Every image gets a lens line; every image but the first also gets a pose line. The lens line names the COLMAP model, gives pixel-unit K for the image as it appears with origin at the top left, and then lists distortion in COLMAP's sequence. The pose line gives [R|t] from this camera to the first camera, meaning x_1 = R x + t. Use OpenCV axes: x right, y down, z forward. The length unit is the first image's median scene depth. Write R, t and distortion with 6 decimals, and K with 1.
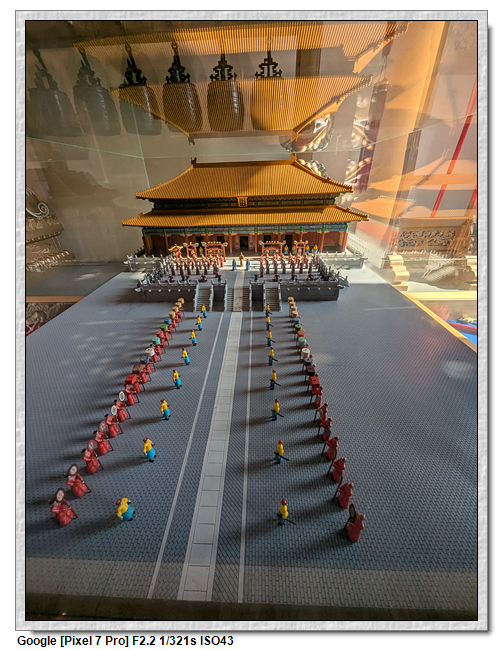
lens RADIAL K [[236.7, 0, 248.9], [0, 236.7, 320.9], [0, 0, 1]] dist [0.003170, 0.000142]
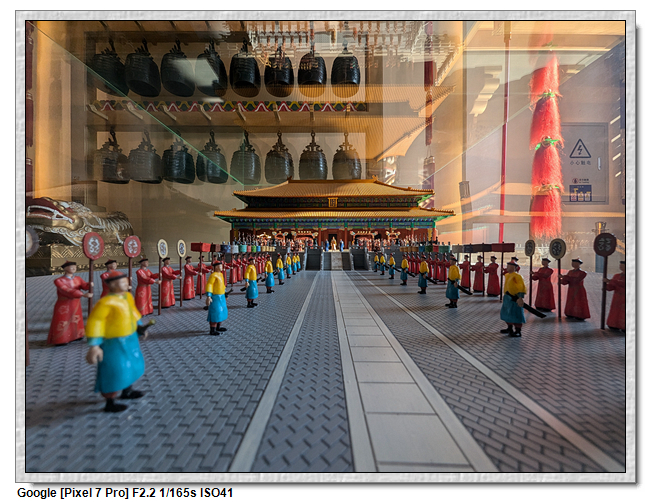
lens RADIAL K [[236.7, 0, 325.0], [0, 236.7, 247.6], [0, 0, 1]] dist [0.003170, 0.000142]
pose [[0.999657, 0.020747, 0.016005, -0.075904], [-0.009562, 0.857513, -0.514373, 0.227560], [-0.024397, 0.514043, 0.857417, 0.192805]]
